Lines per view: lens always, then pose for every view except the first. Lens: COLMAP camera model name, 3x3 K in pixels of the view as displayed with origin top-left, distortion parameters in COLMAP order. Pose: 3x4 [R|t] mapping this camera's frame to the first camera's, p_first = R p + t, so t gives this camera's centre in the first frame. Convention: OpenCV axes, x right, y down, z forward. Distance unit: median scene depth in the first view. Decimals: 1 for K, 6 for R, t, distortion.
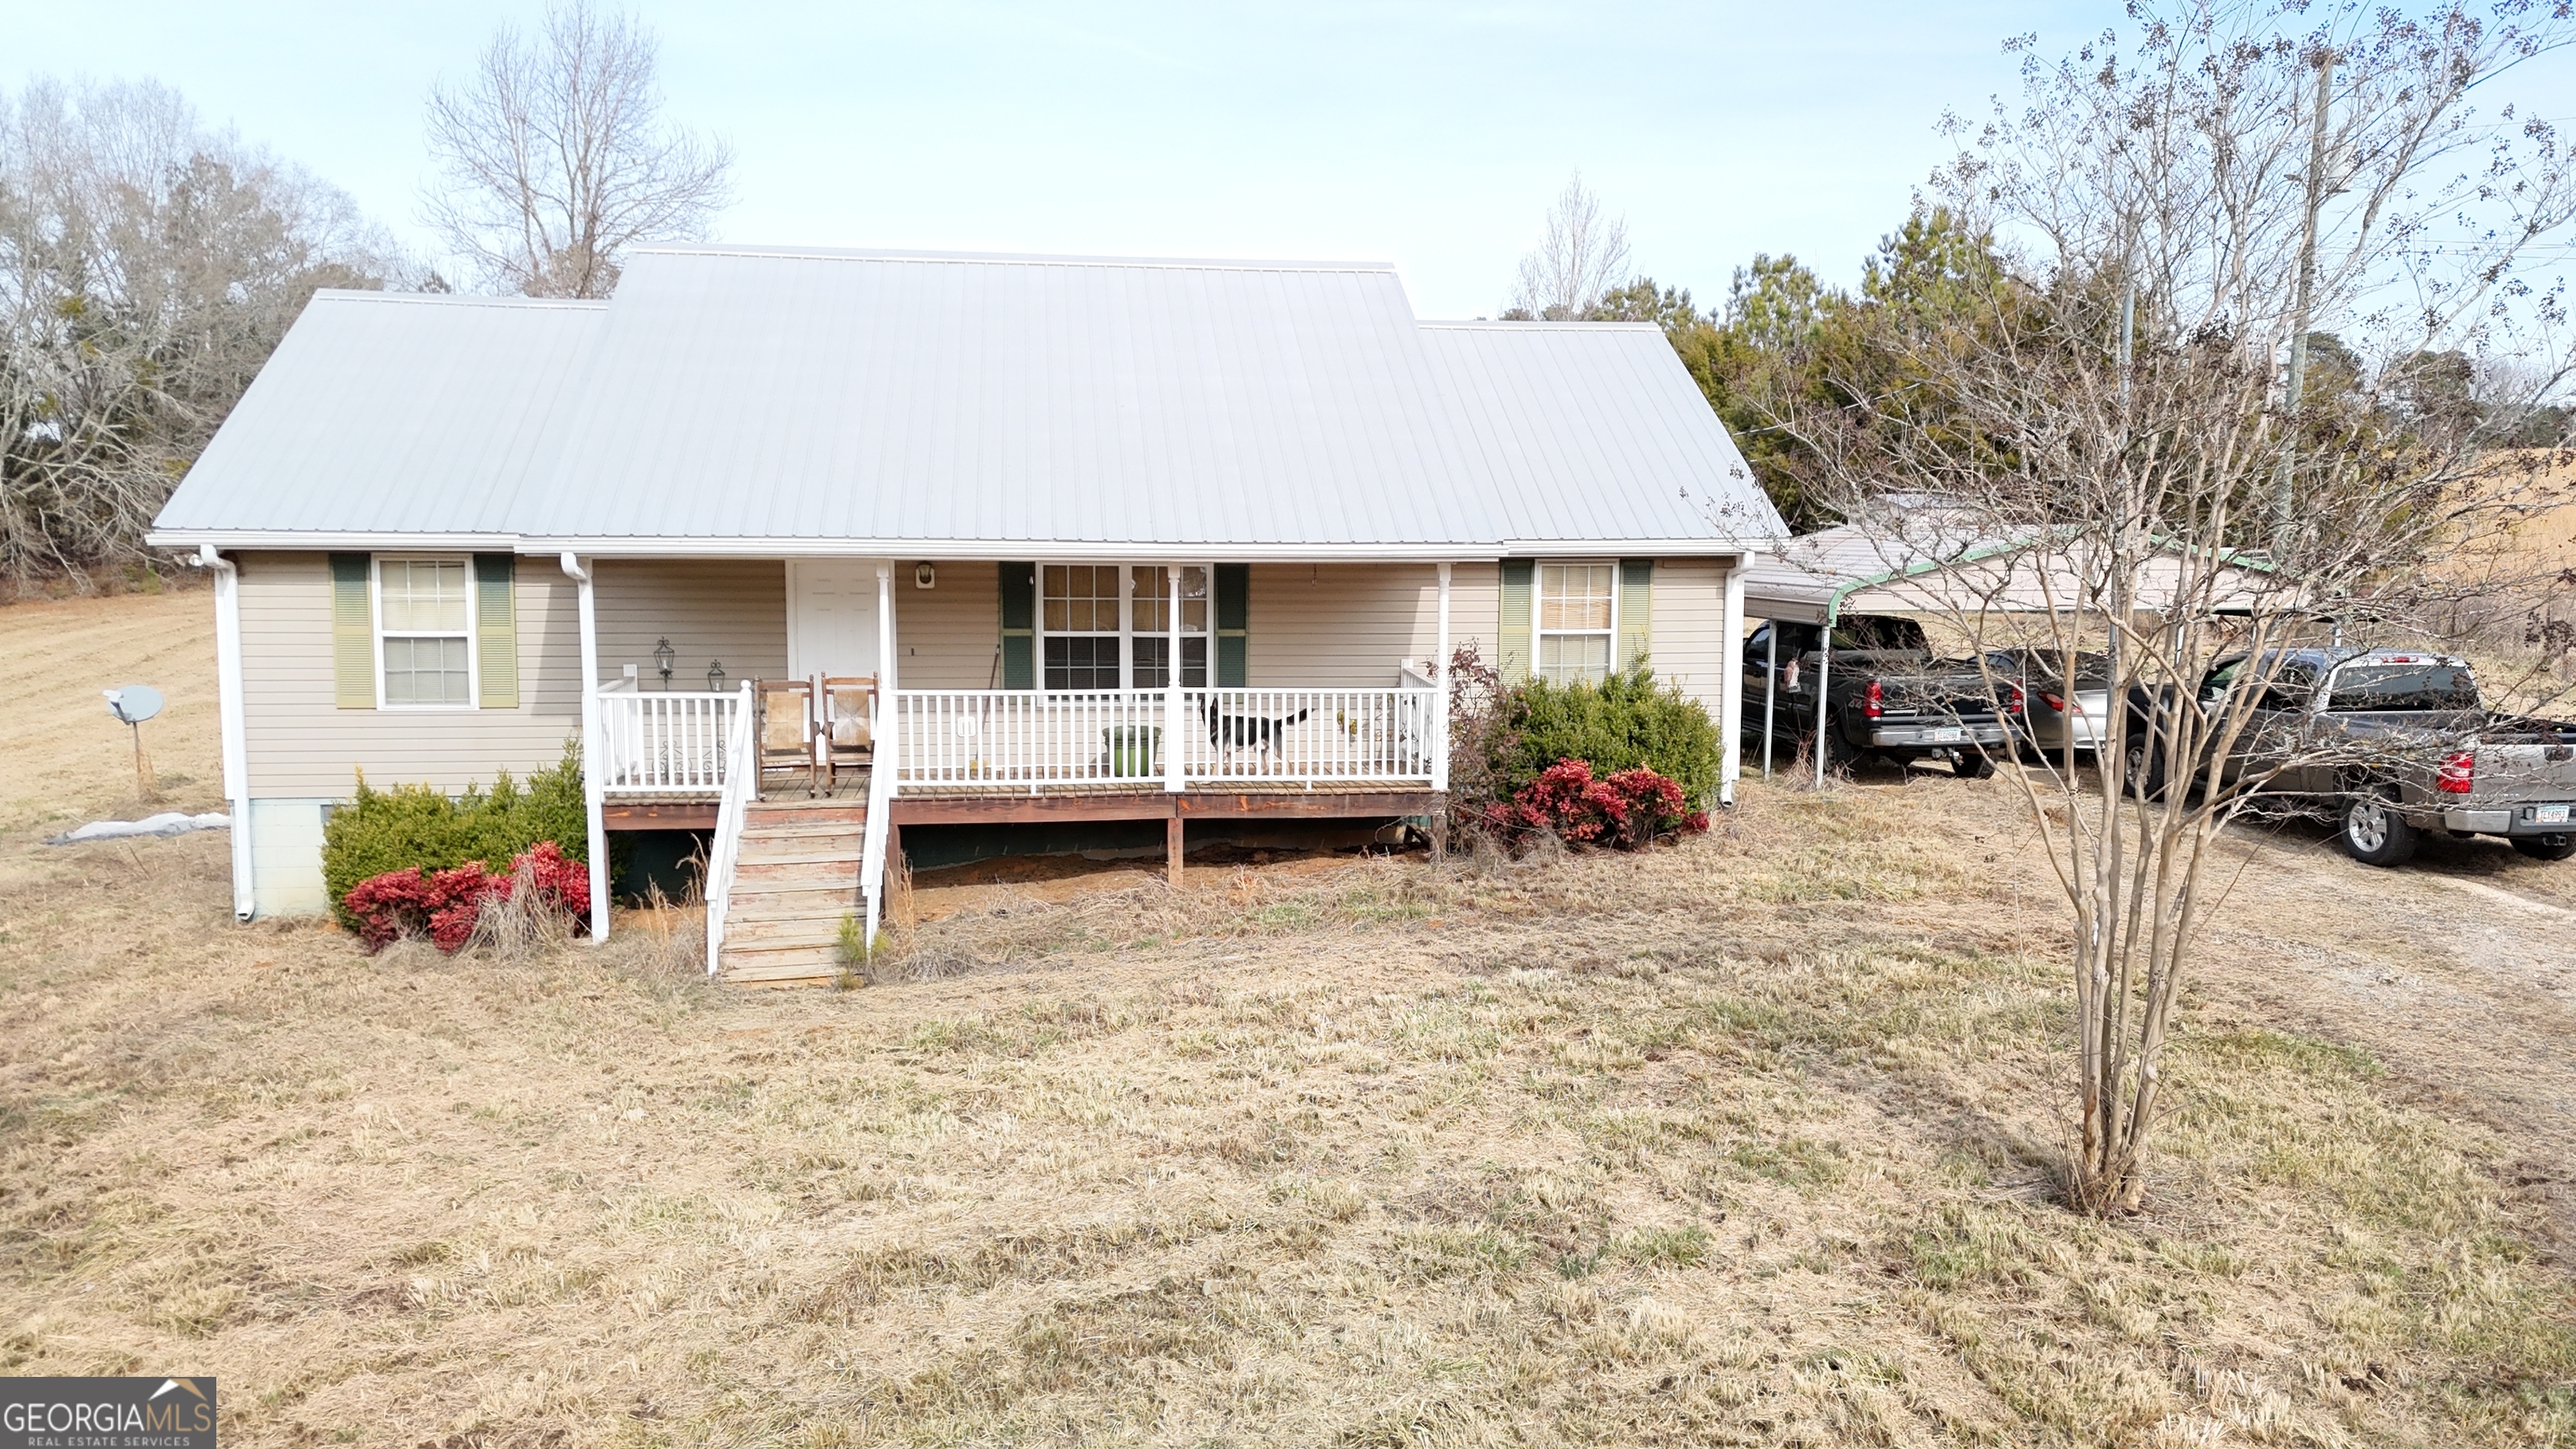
lens RADIAL K [[1858.0, 0, 1288.0], [0, 1858.0, 724.5], [0, 0, 1]] dist [0.074757, -0.003362]
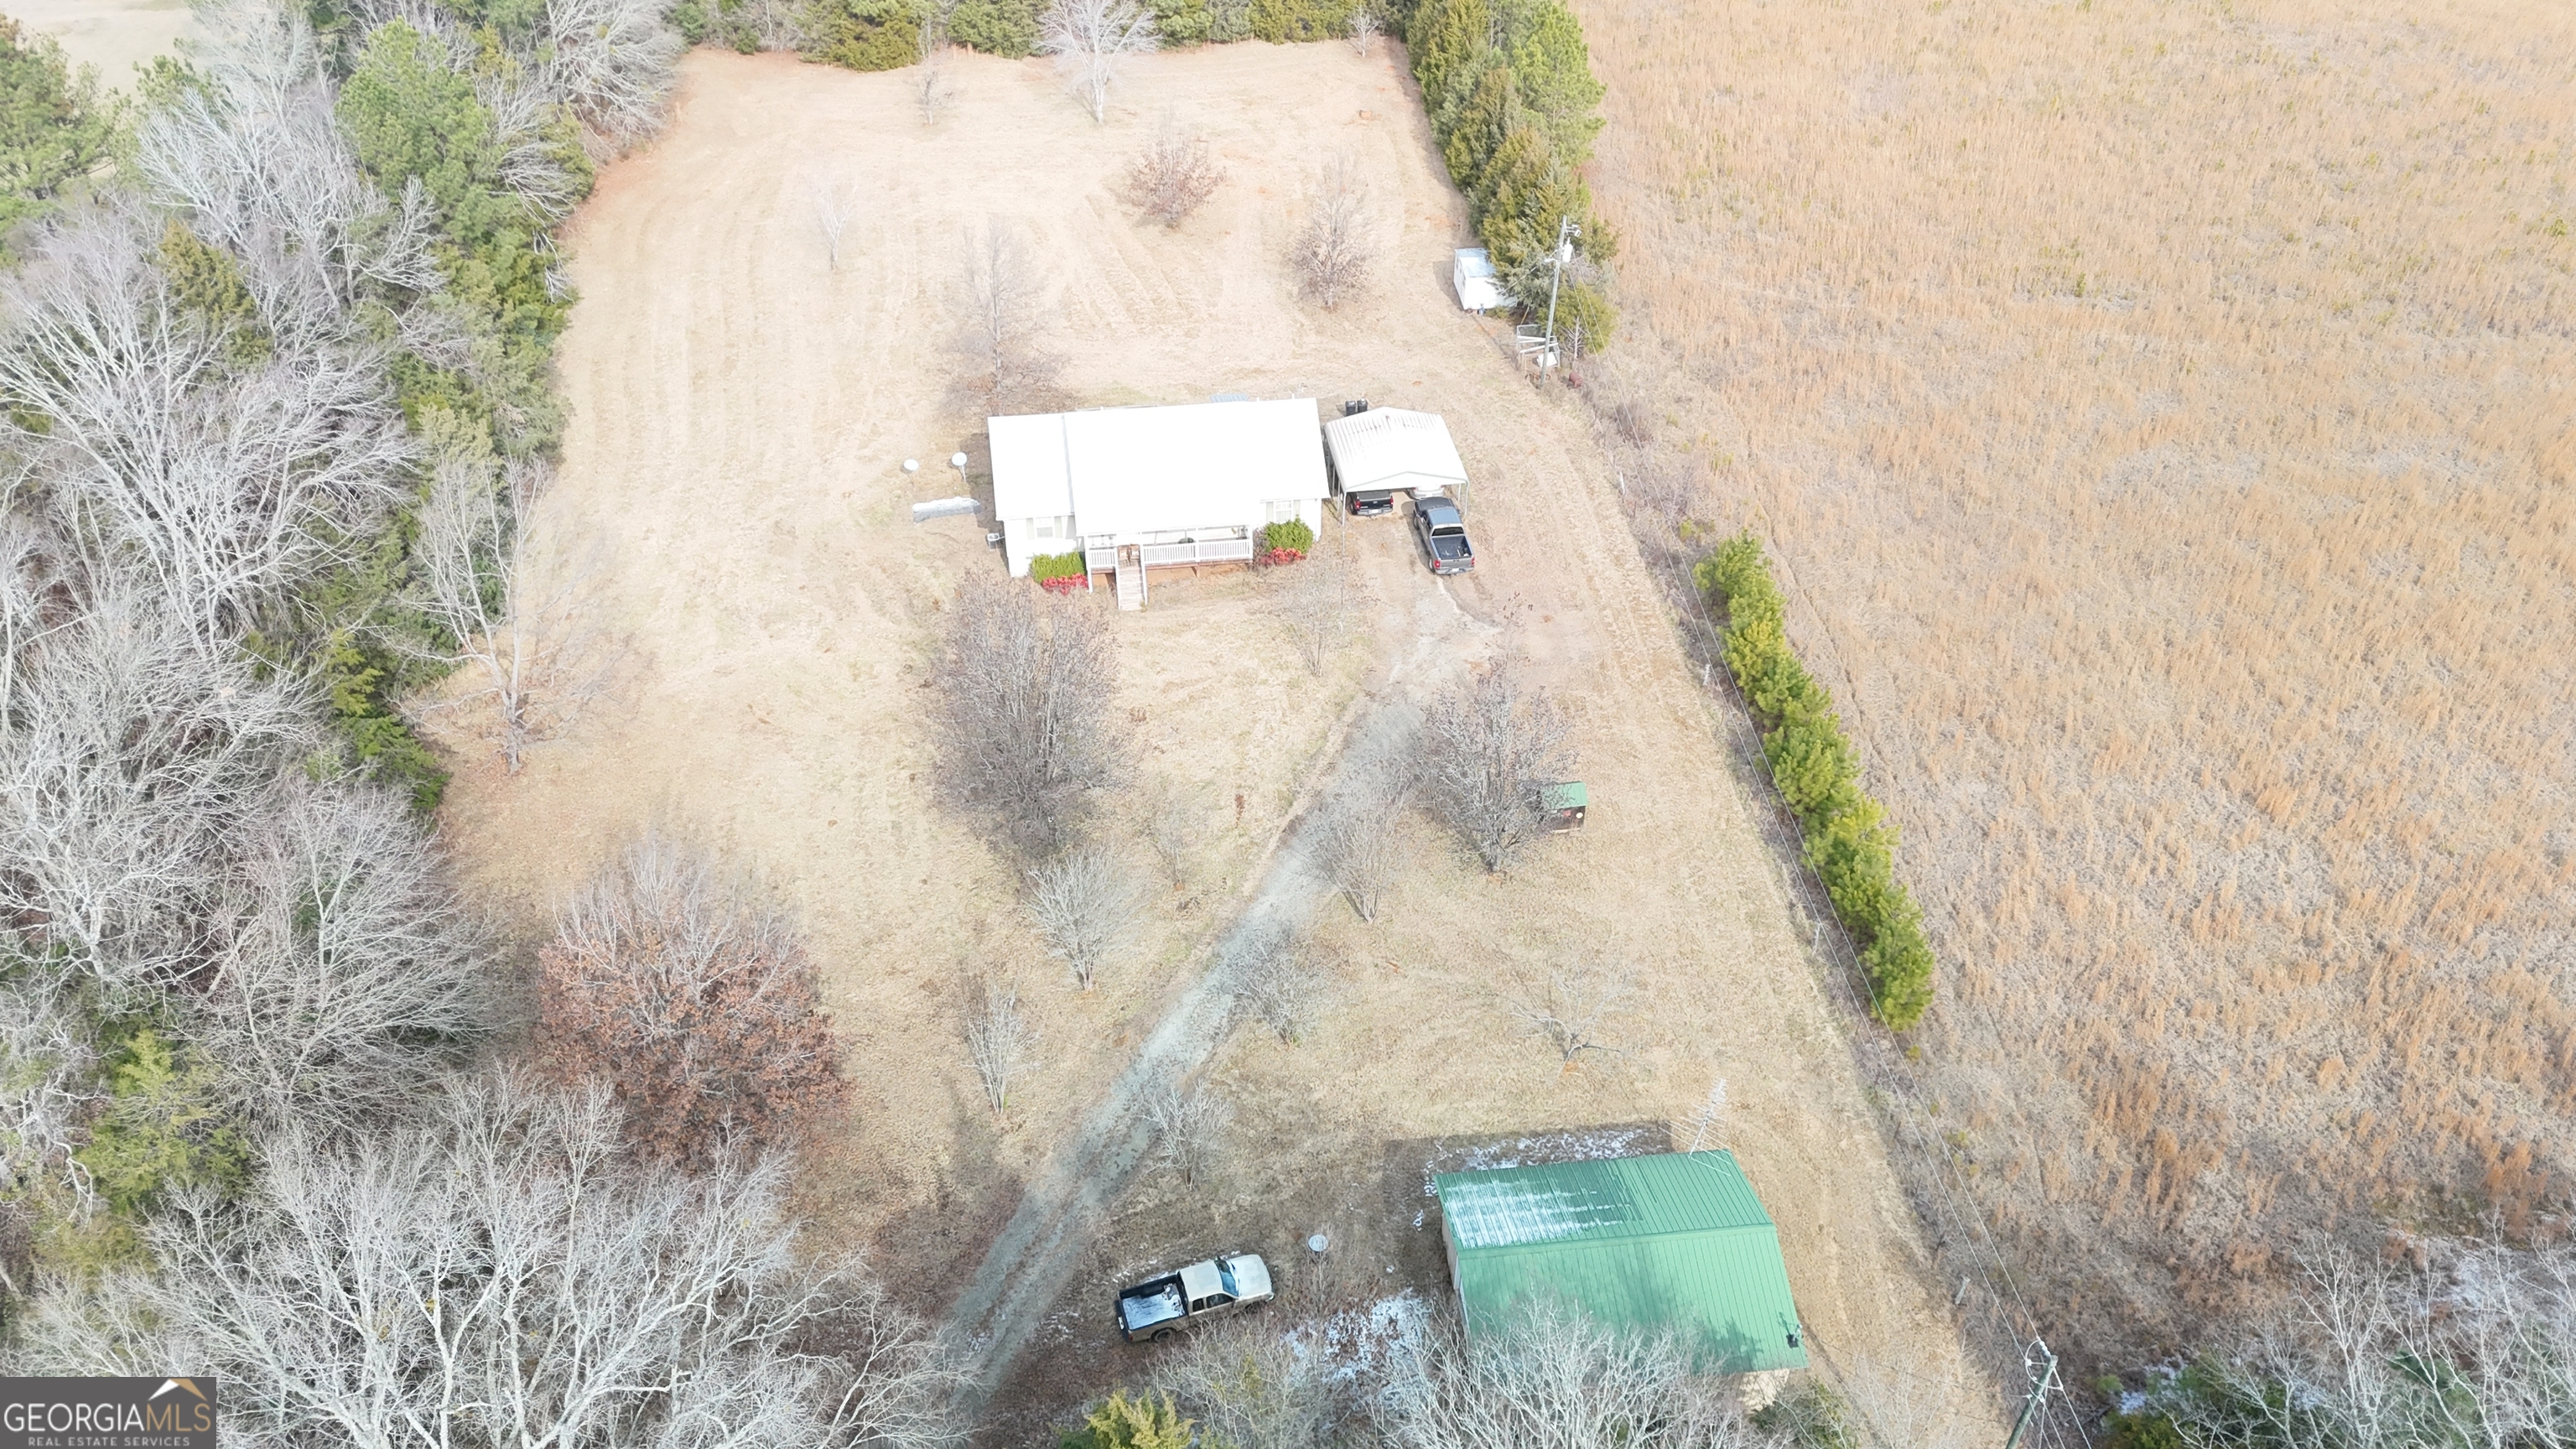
lens RADIAL K [[1858.0, 0, 1288.0], [0, 1858.0, 724.5], [0, 0, 1]] dist [0.074757, -0.003362]
pose [[0.999943, -0.001614, 0.010516, 0.130538], [-0.004341, 0.840506, 0.541784, -2.348808], [-0.009714, -0.541799, 0.840452, -3.520928]]
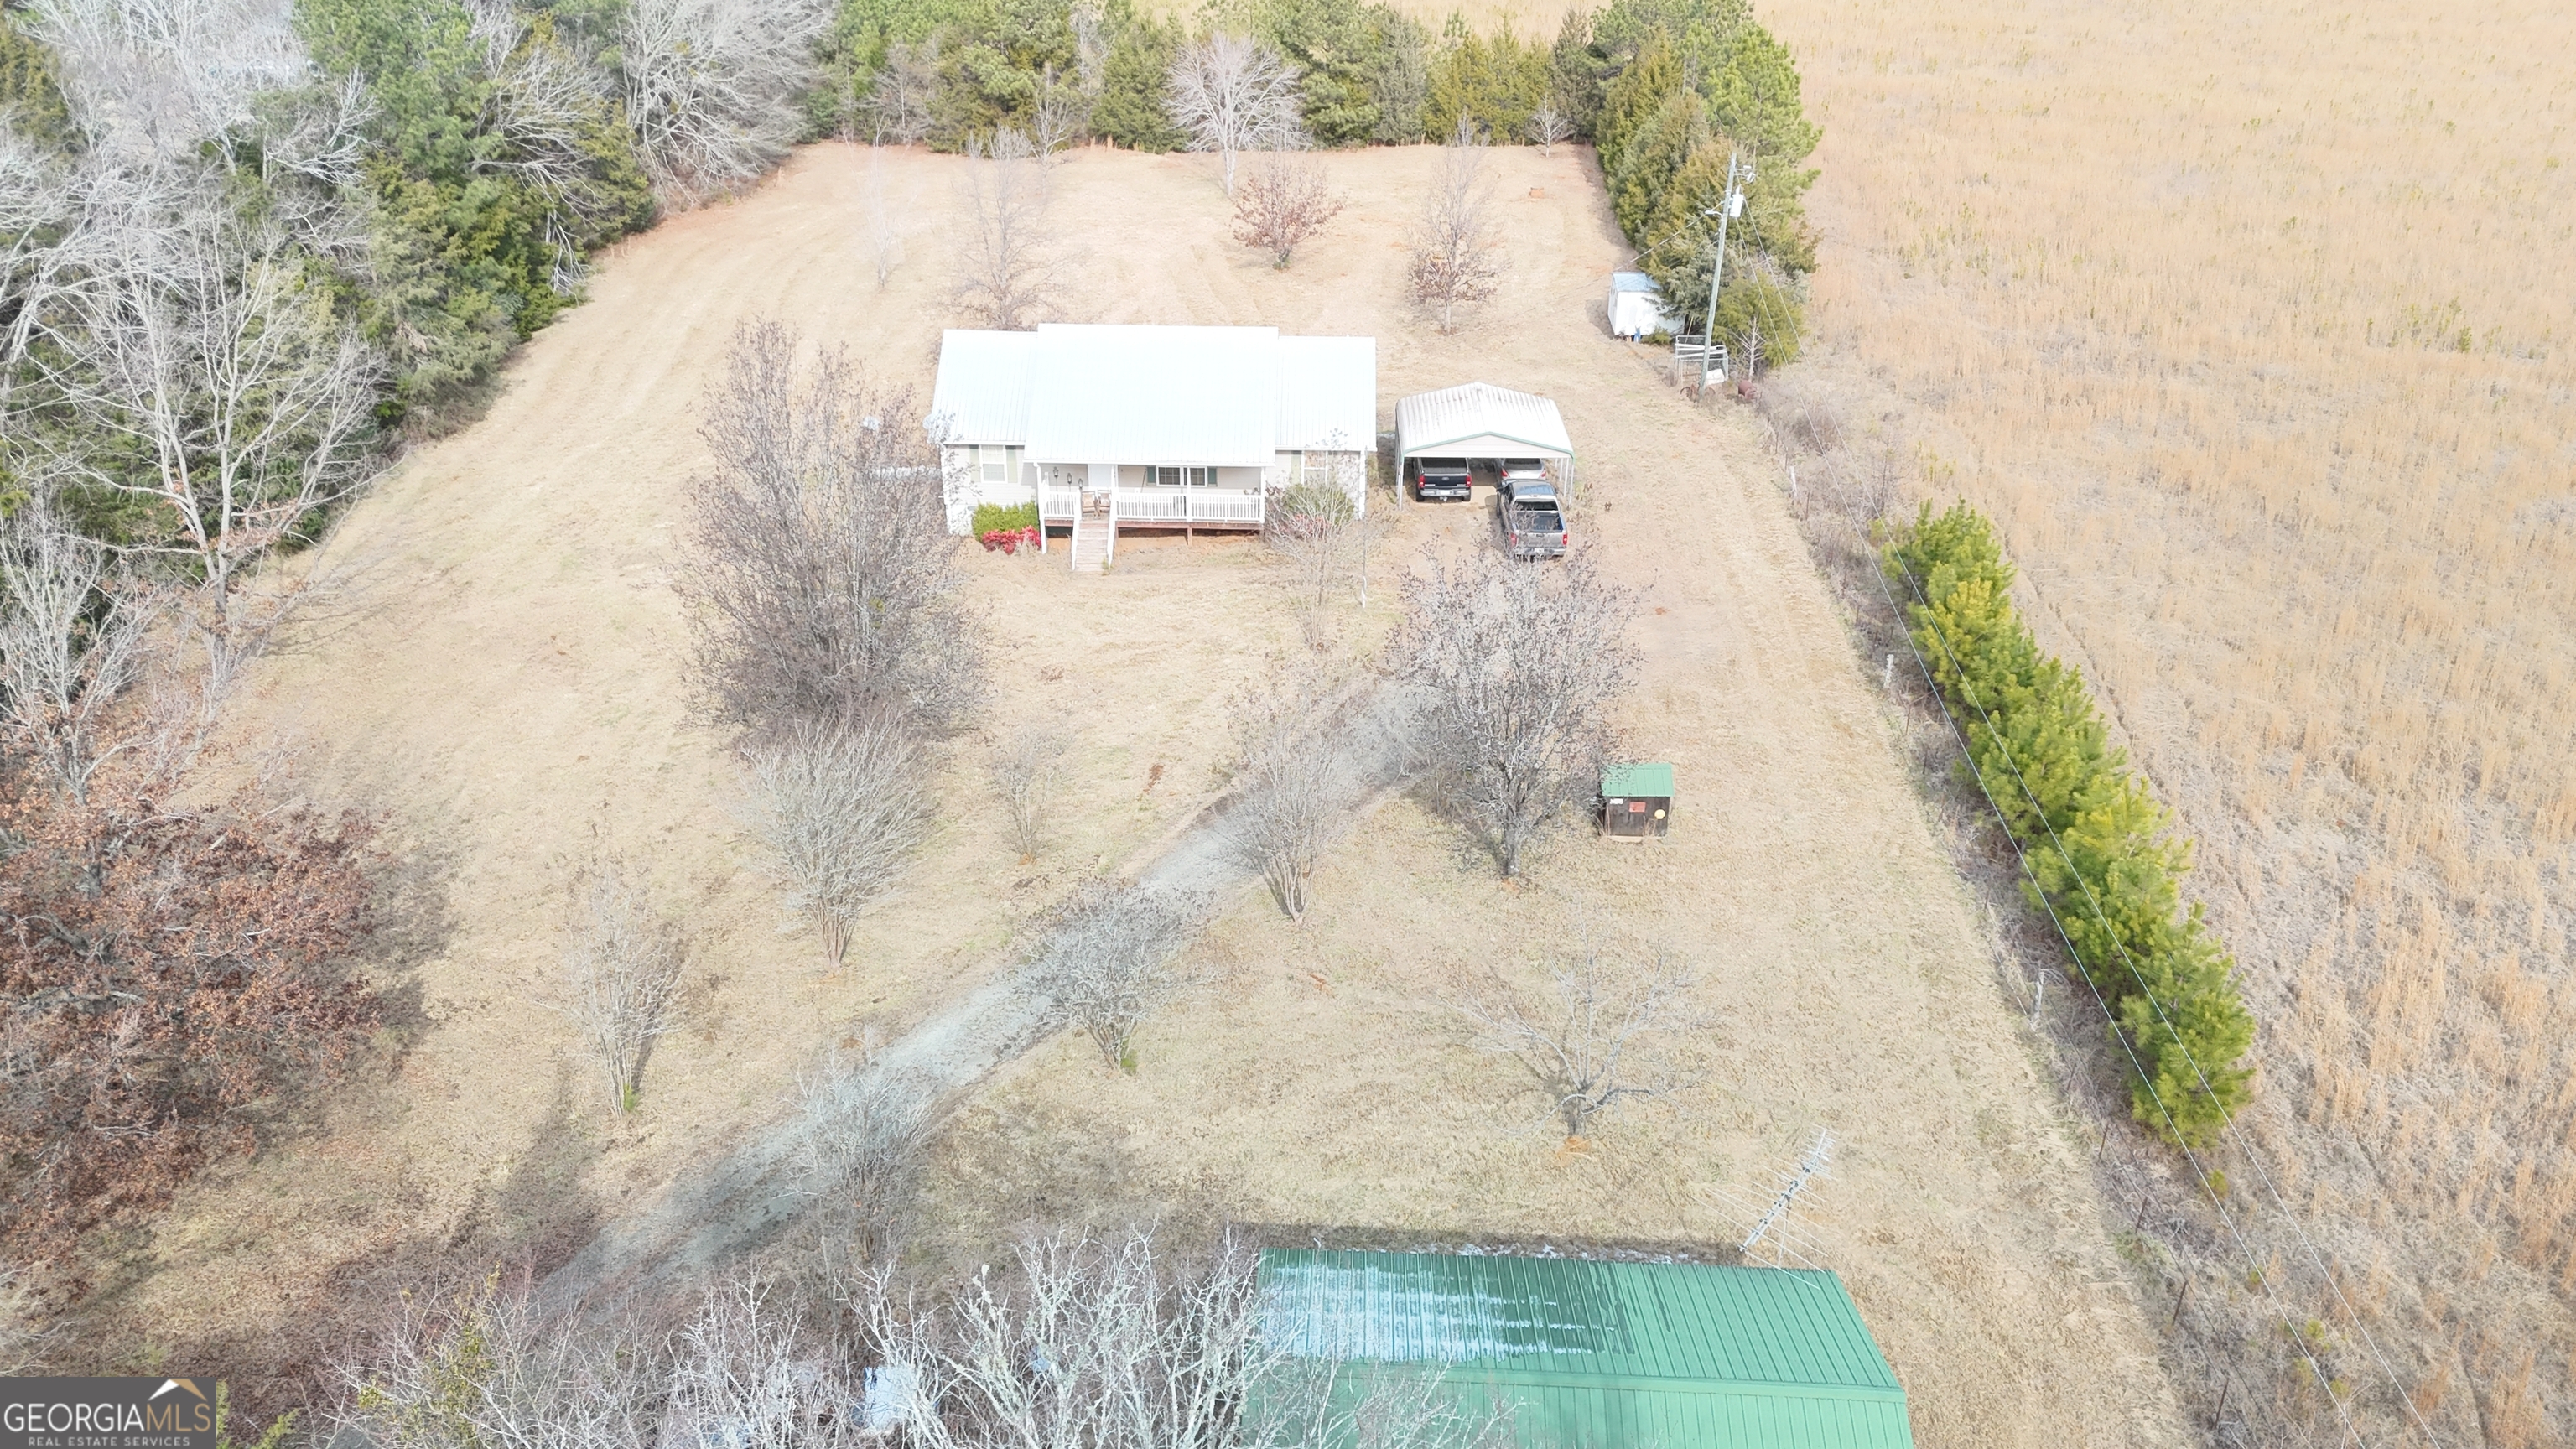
lens RADIAL K [[1877.8, 0, 1288.0], [0, 1877.8, 724.5], [0, 0, 1]] dist [0.047446, -0.000865]
pose [[0.988057, 0.073420, -0.135476, 0.678339], [-0.021487, 0.936246, 0.350687, -0.913463], [0.152586, -0.343588, 0.926642, -2.619280]]
